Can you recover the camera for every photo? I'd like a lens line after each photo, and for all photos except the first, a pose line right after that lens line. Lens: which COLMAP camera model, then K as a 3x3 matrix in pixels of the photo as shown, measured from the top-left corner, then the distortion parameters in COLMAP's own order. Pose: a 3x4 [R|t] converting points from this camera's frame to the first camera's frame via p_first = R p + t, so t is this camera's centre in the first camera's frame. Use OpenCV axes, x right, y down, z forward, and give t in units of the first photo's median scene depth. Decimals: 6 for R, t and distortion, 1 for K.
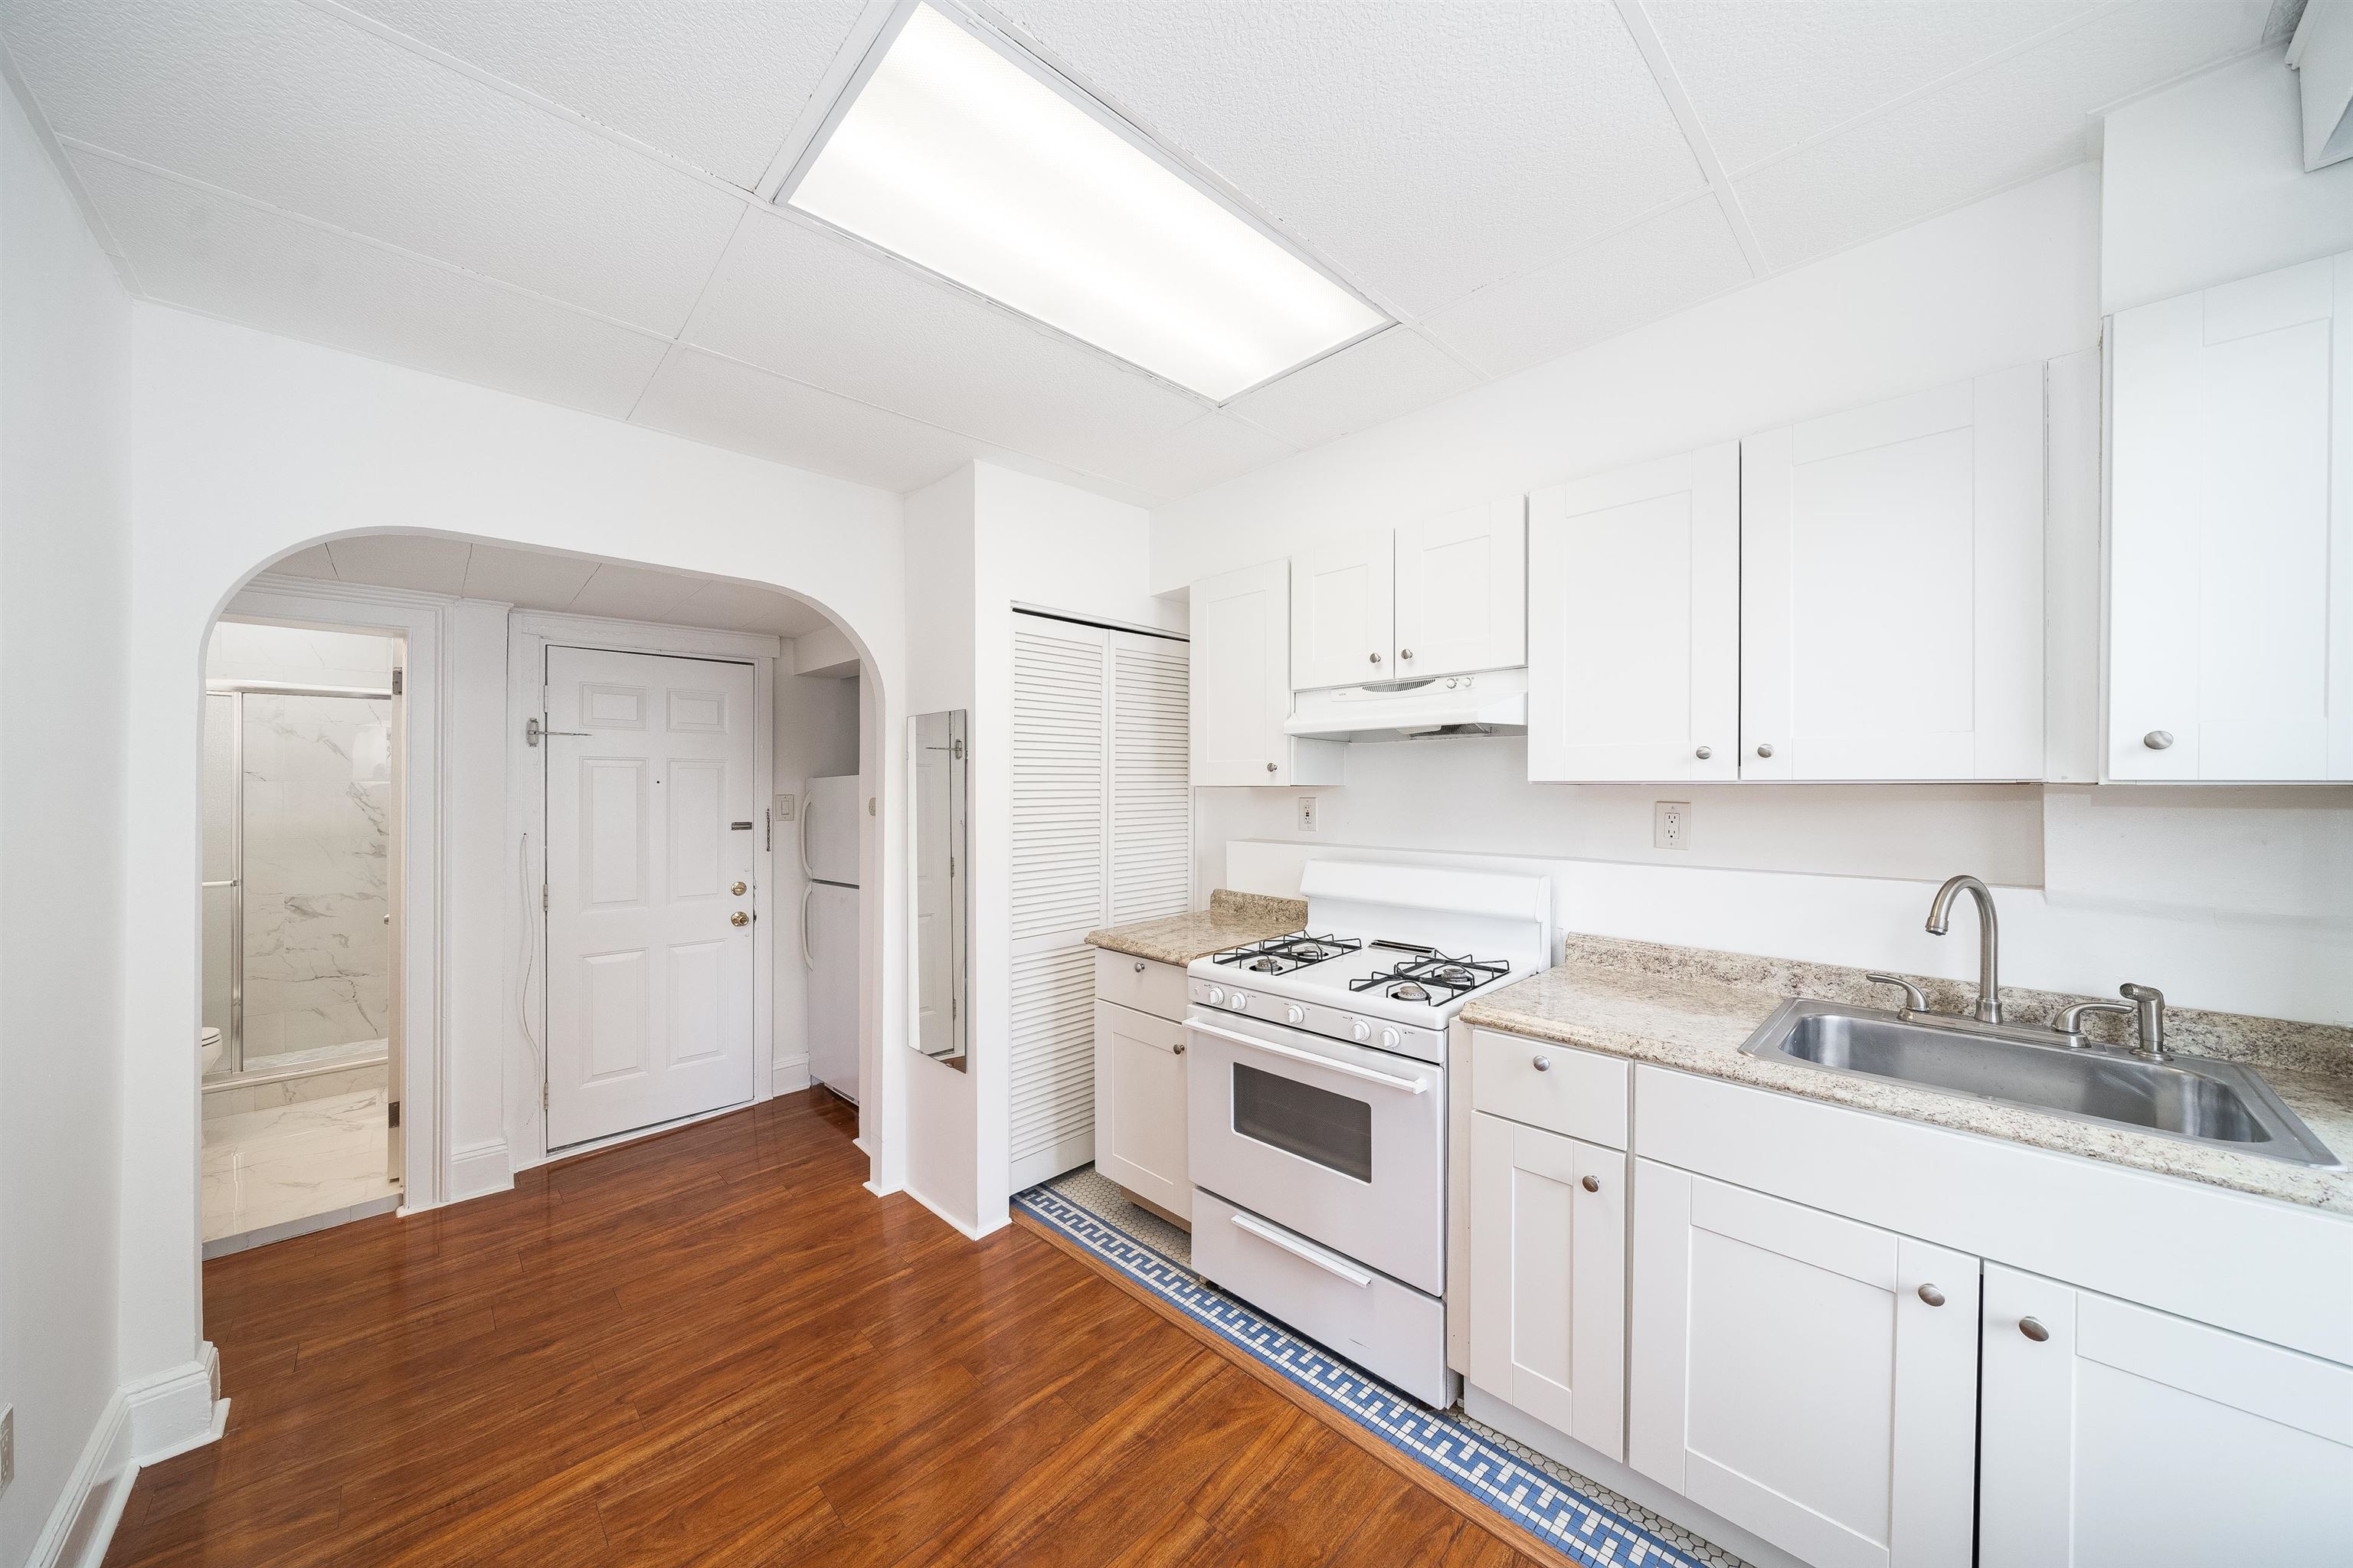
lens RADIAL K [[810.5, 0, 1181.4], [0, 810.5, 784.1], [0, 0, 1]] dist [-0.006643, -0.000050]
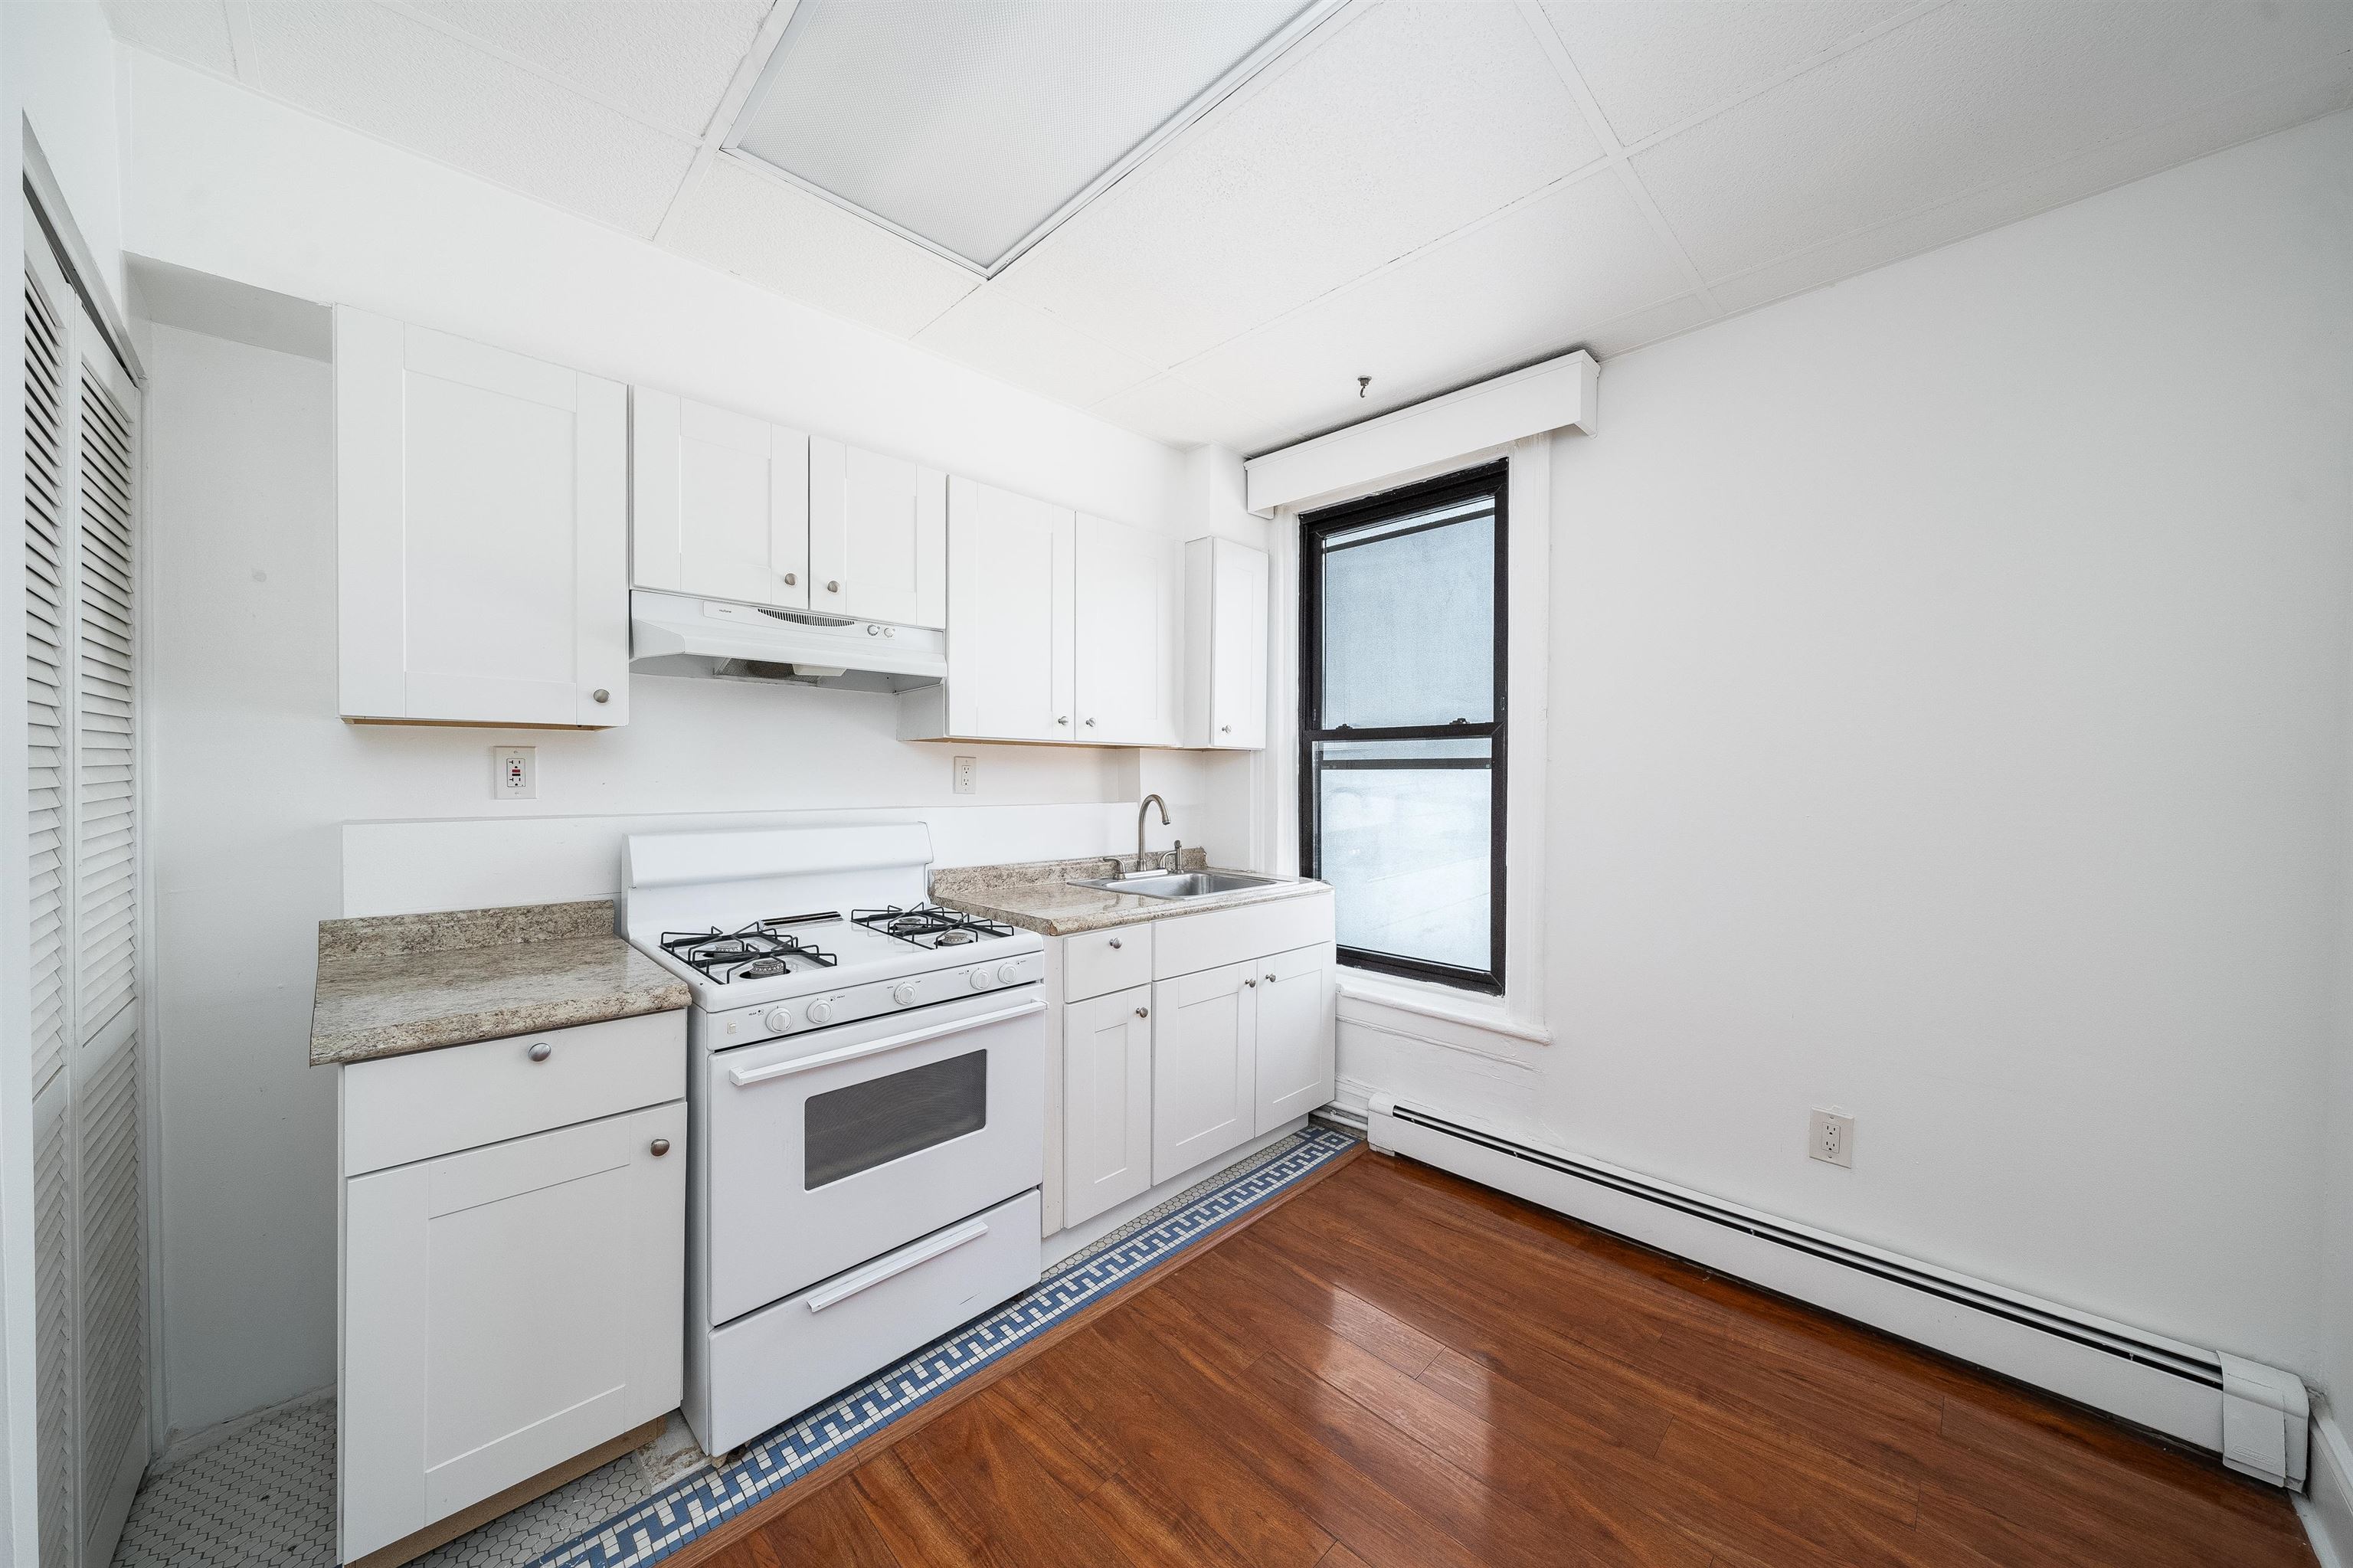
lens RADIAL K [[810.5, 0, 1183.7], [0, 810.5, 788.7], [0, 0, 1]] dist [-0.006643, -0.000050]
pose [[-0.010723, -0.017517, 0.999789, -0.696041], [-0.008819, 0.999809, 0.017422, 0.048536], [-0.999904, -0.008631, -0.010876, 0.696173]]
